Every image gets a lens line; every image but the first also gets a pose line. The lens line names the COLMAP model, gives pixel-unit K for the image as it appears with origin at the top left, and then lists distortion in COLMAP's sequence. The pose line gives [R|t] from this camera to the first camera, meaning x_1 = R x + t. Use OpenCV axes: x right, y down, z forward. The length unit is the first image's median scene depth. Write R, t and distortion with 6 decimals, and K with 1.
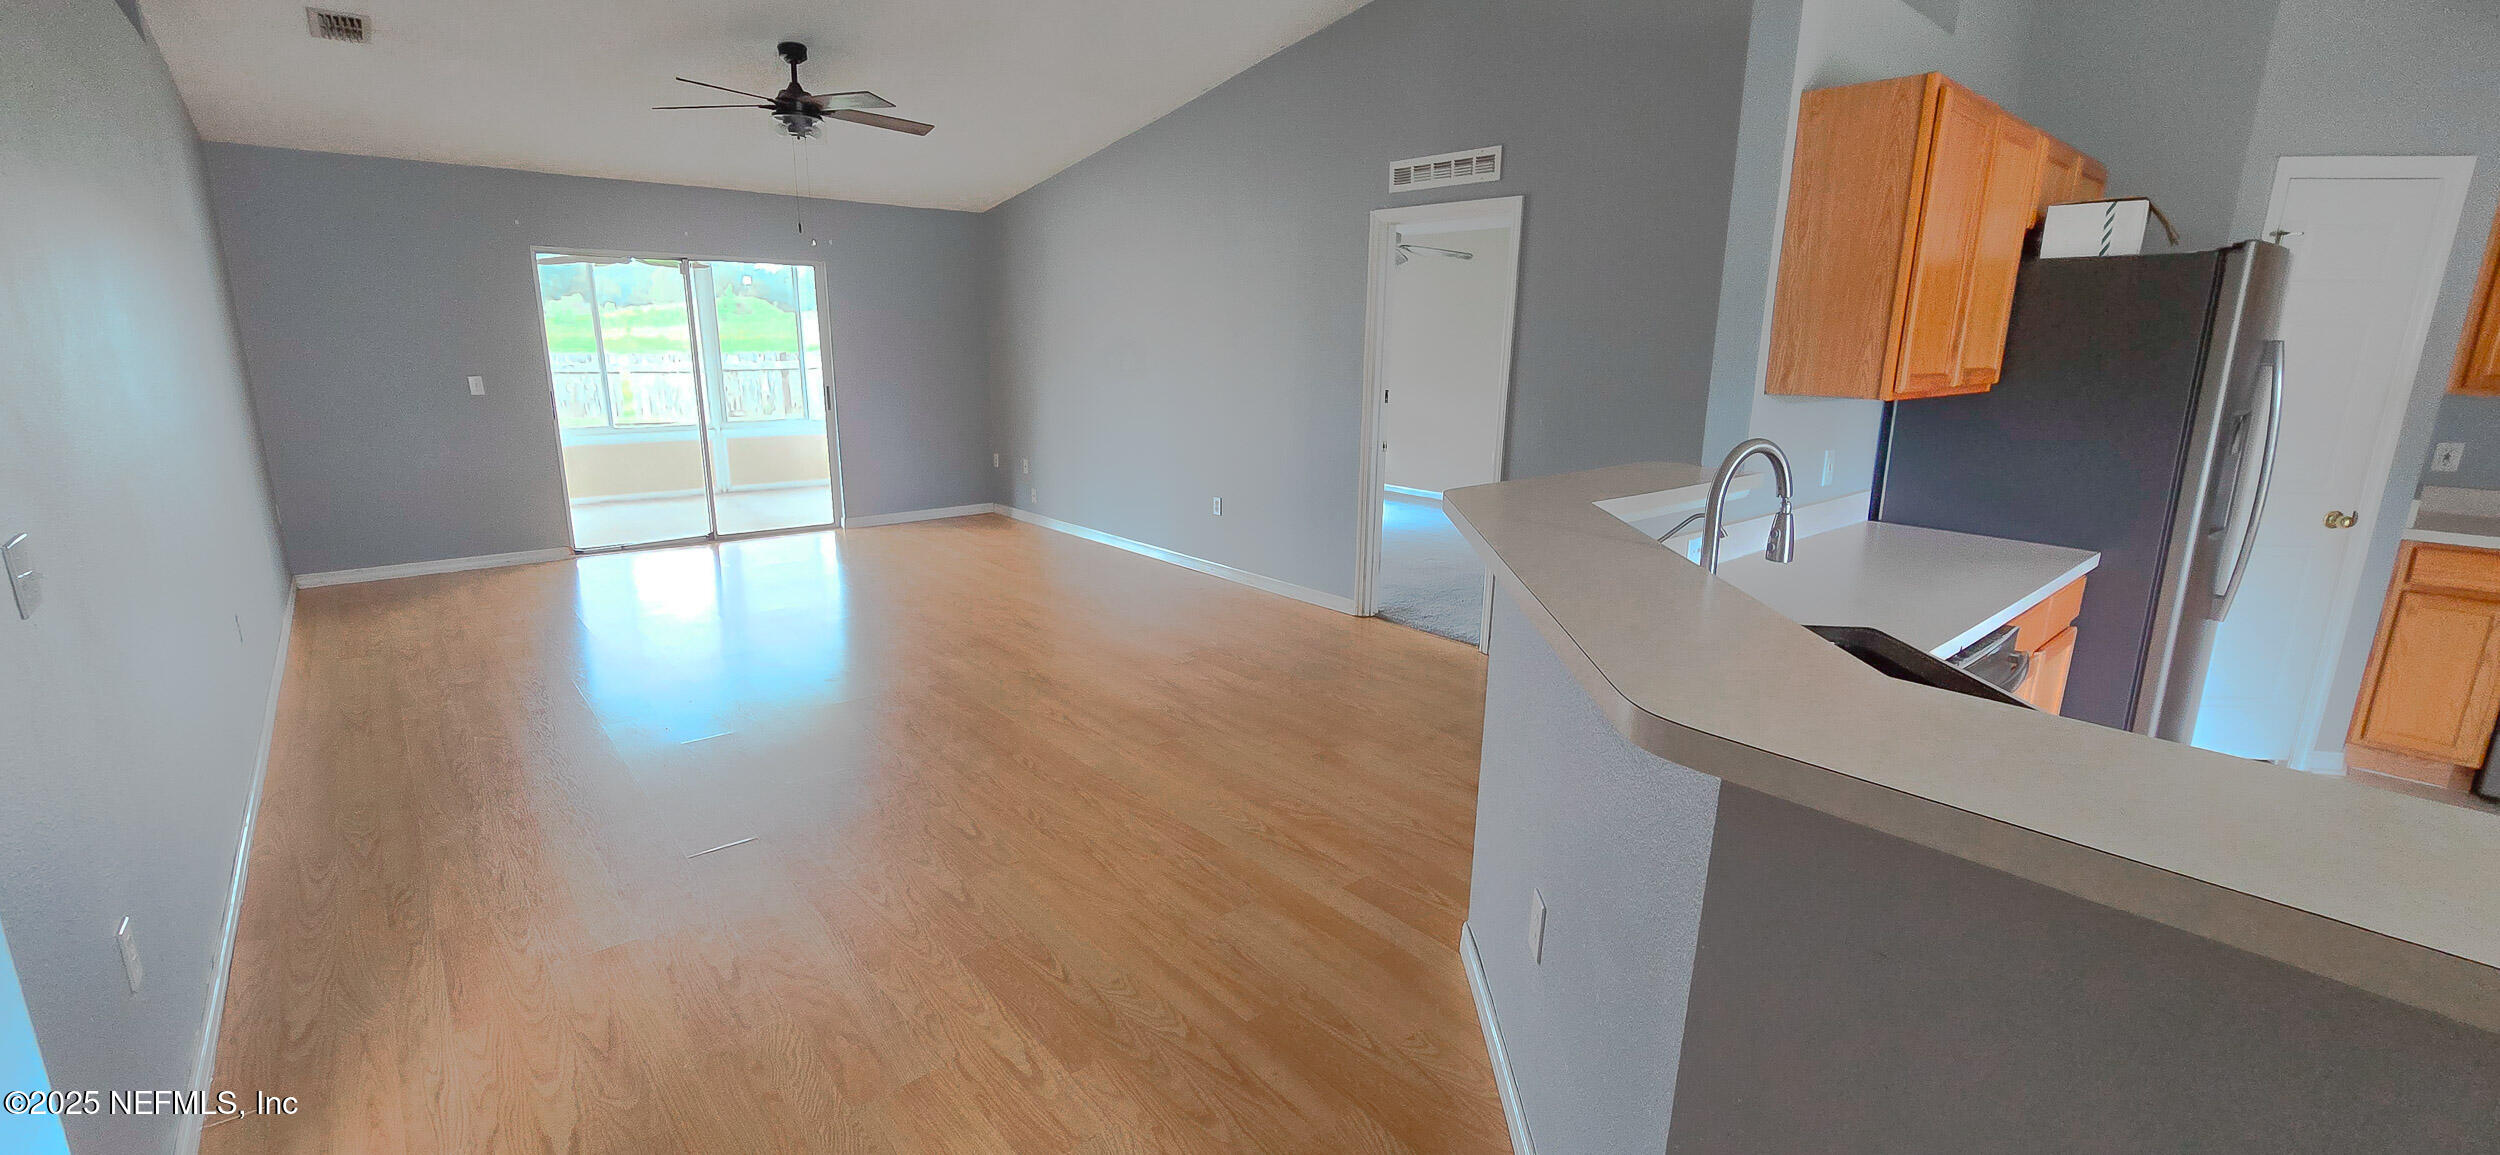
lens RADIAL K [[1032.7, 0, 1267.7], [0, 1032.7, 572.1], [0, 0, 1]] dist [0.004098, -0.000084]
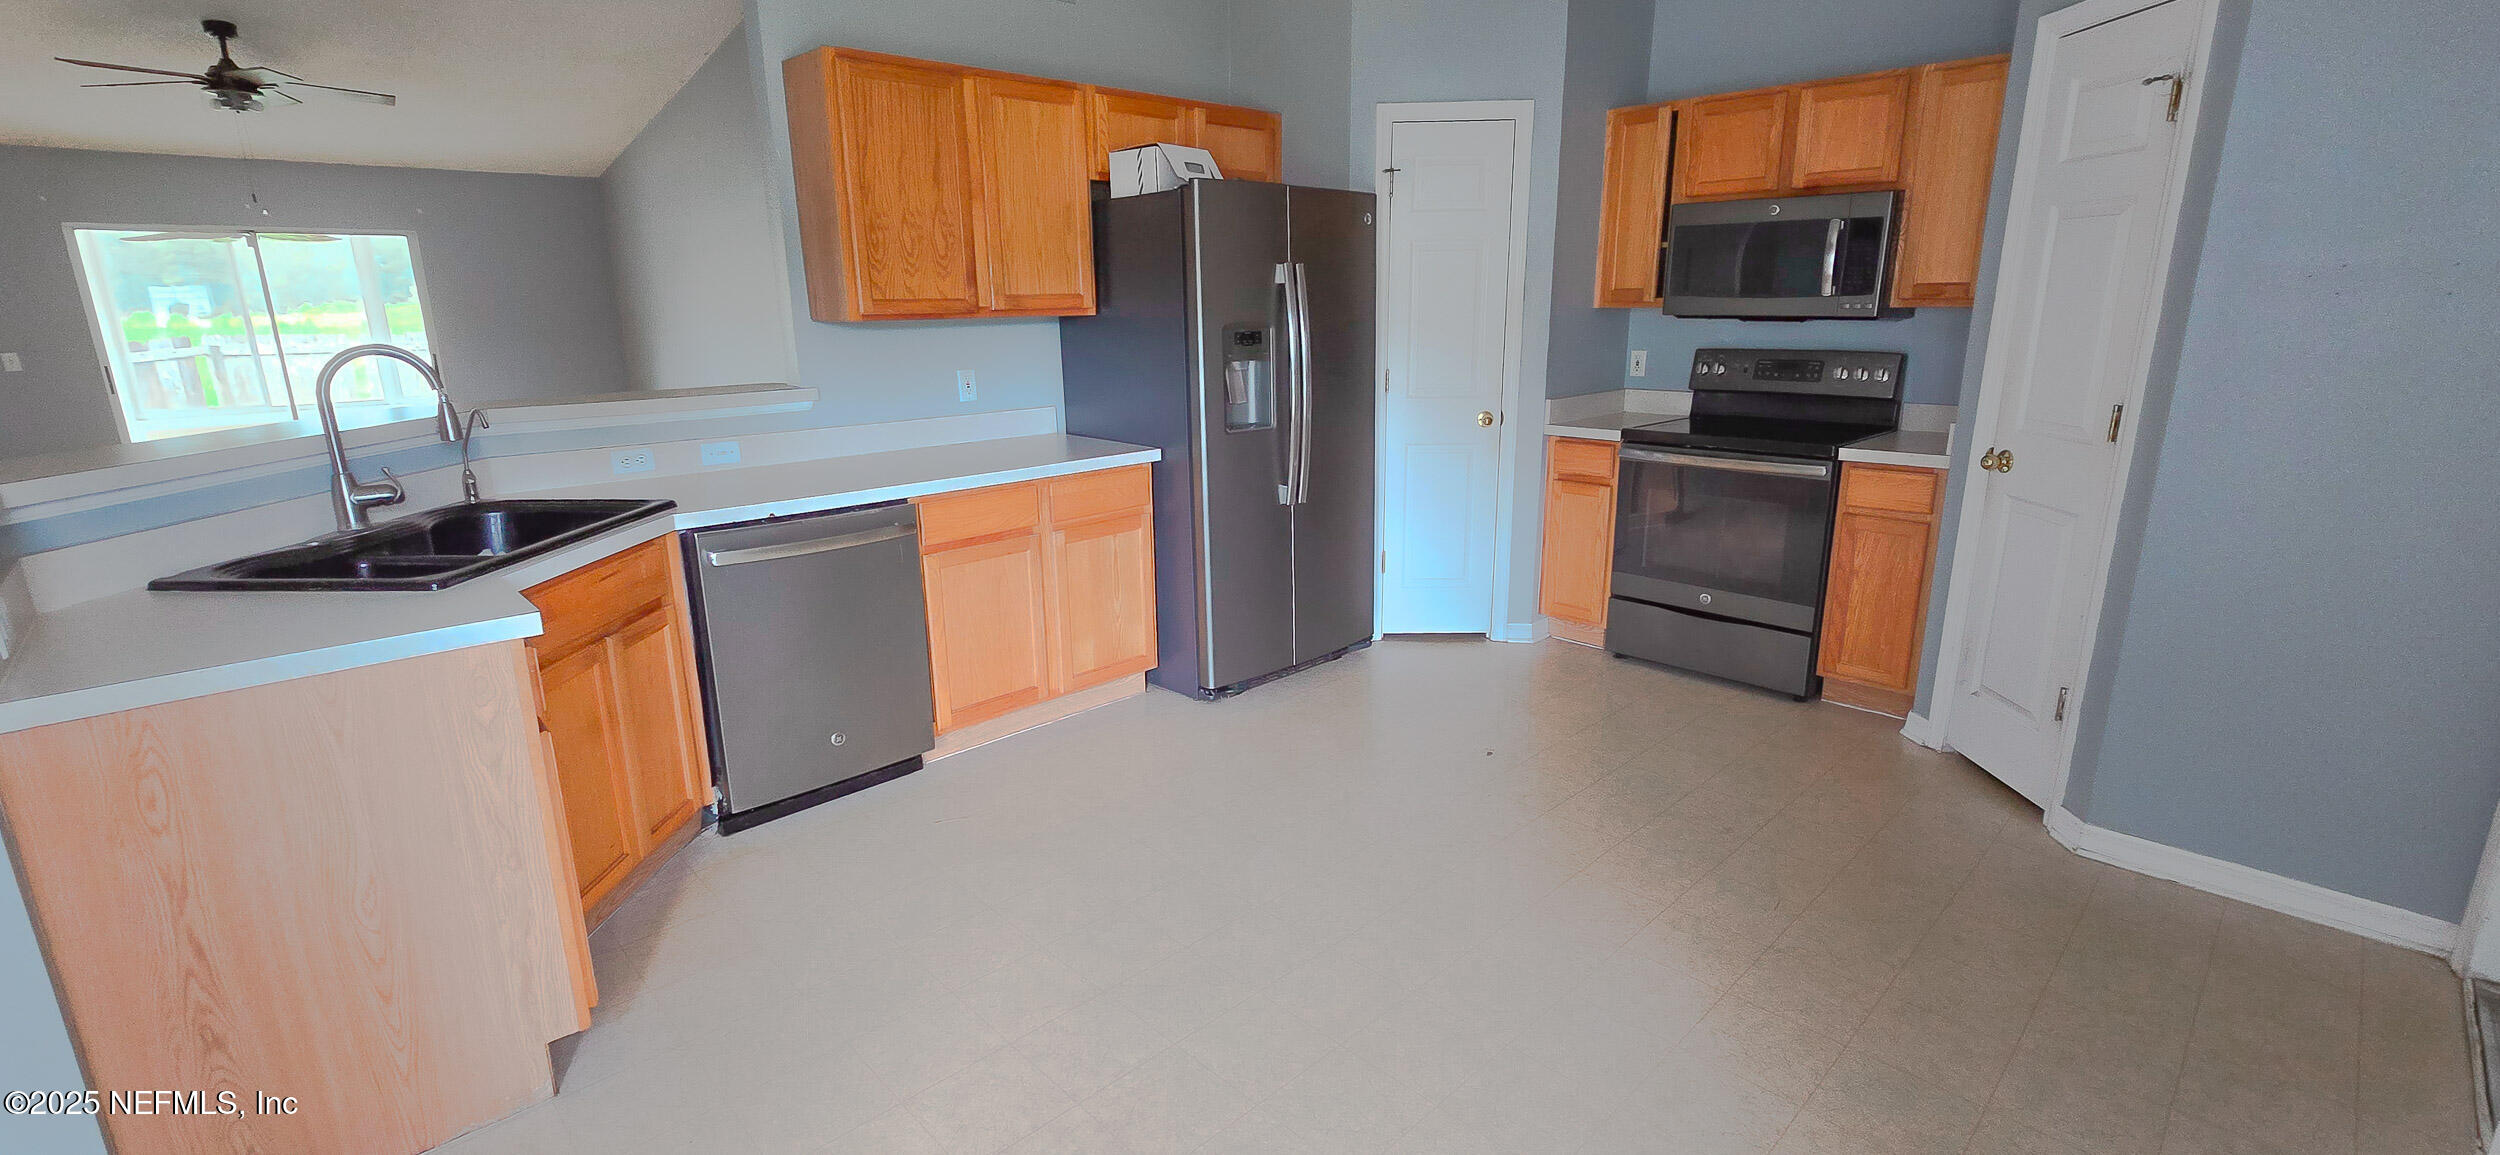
lens RADIAL K [[1058.0, 0, 1239.8], [0, 1058.0, 569.4], [0, 0, 1]] dist [0.000994, 0.000318]
pose [[0.998621, -0.037705, 0.036537, 0.540817], [0.036798, 0.999005, 0.025198, 0.058432], [-0.037451, -0.023819, 0.999015, -0.131692]]
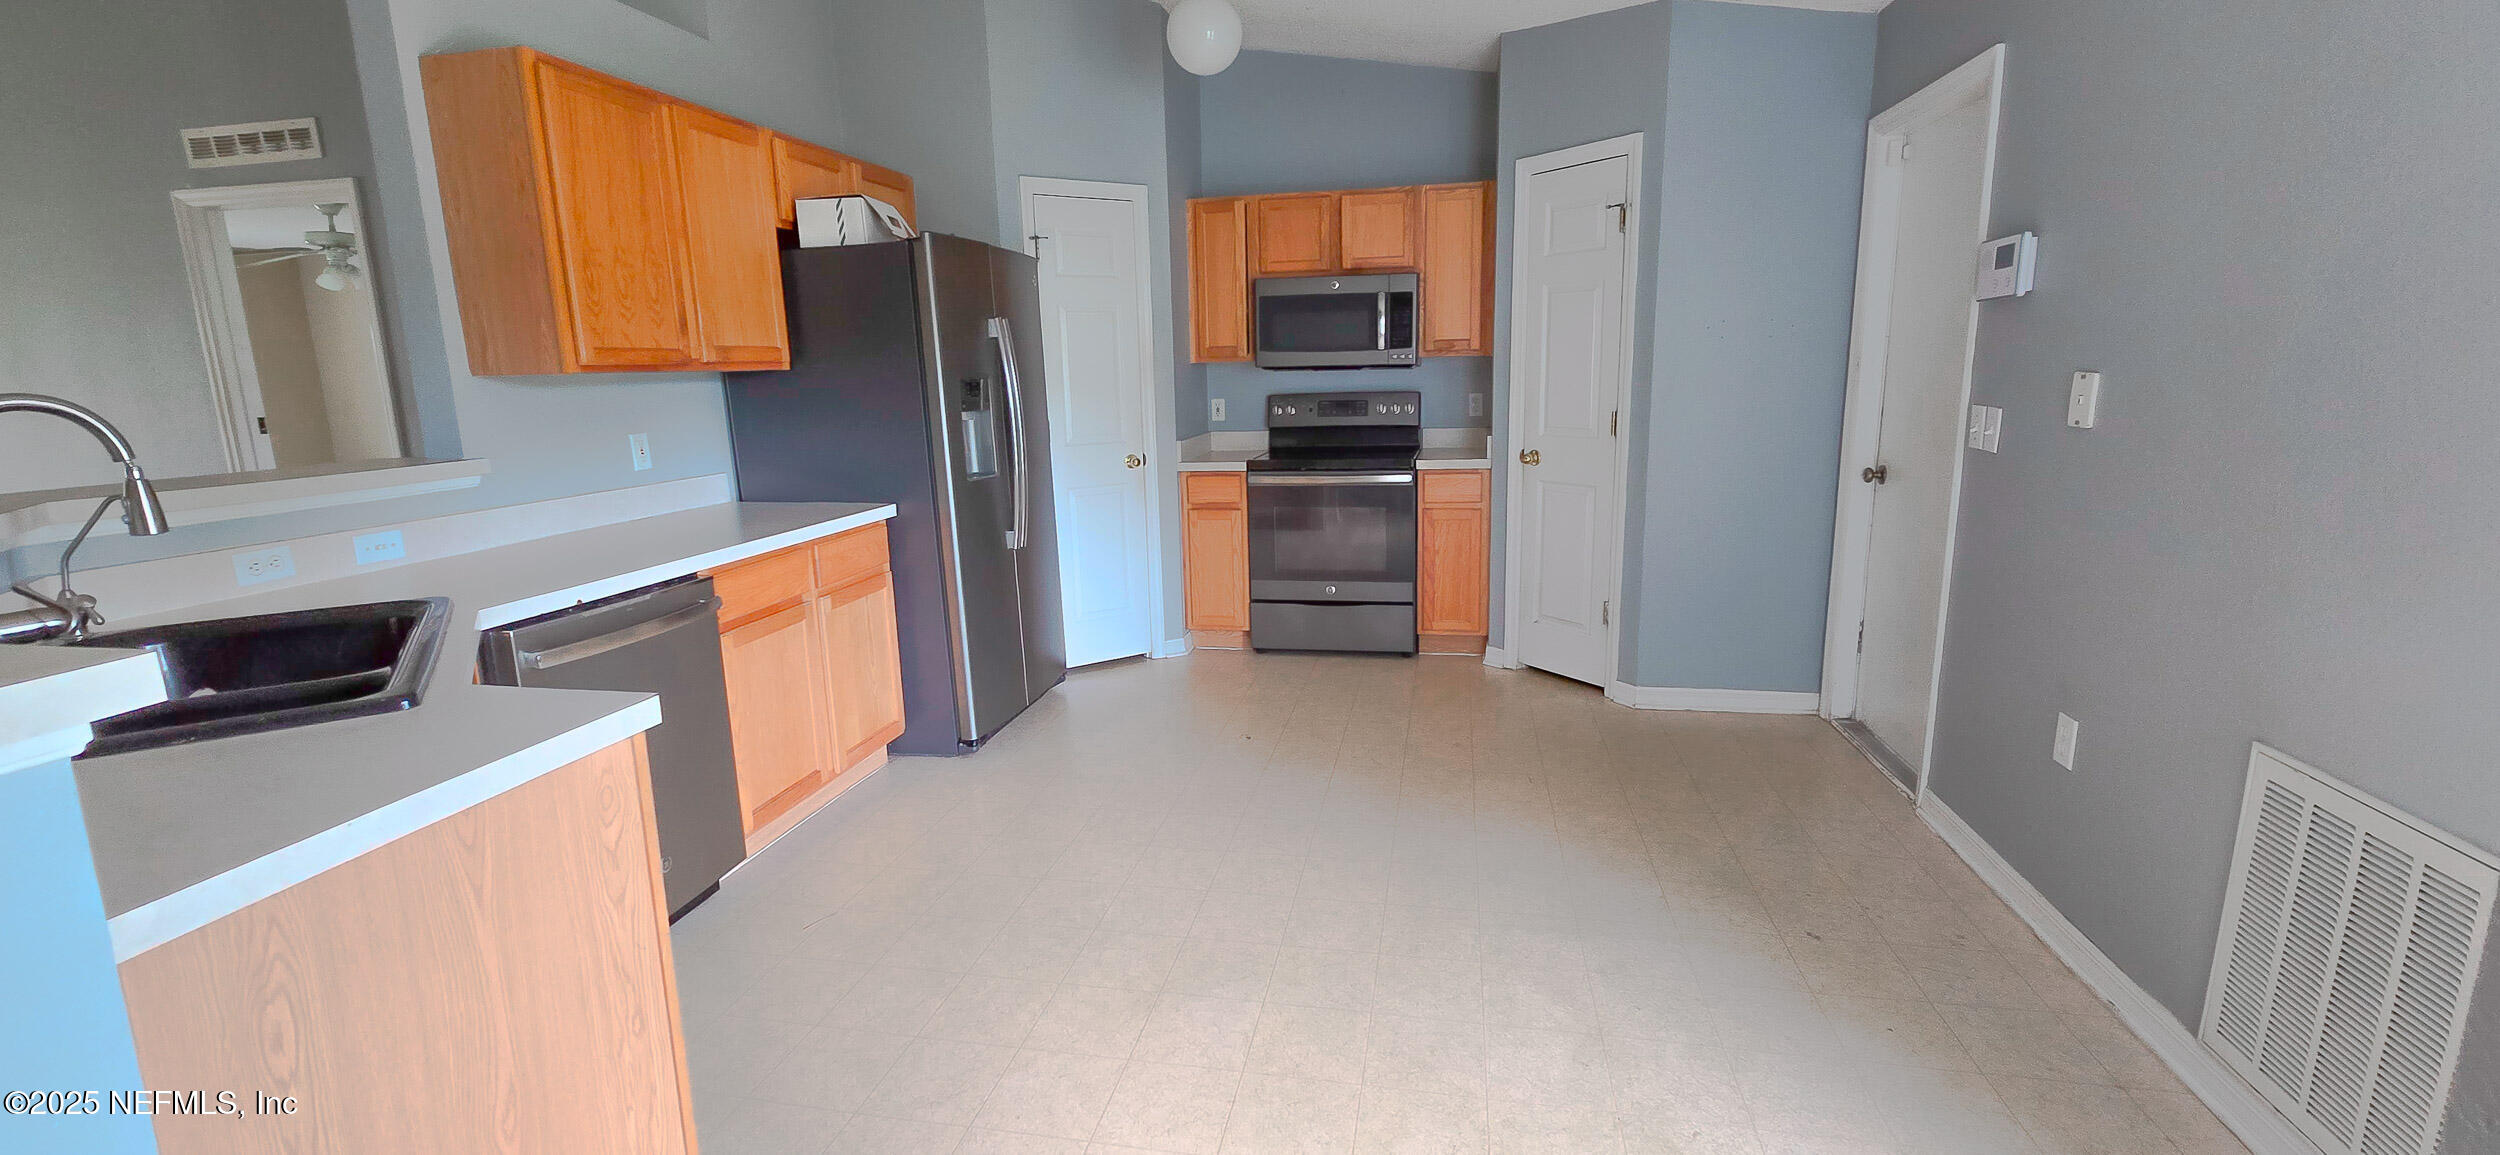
lens RADIAL K [[1032.7, 0, 1241.2], [0, 1032.7, 567.8], [0, 0, 1]] dist [0.004098, -0.000084]
pose [[0.801045, -0.149416, 0.579656, 0.284110], [0.170141, 0.985240, 0.018838, 0.060572], [-0.573915, 0.083533, 0.814643, -0.089914]]
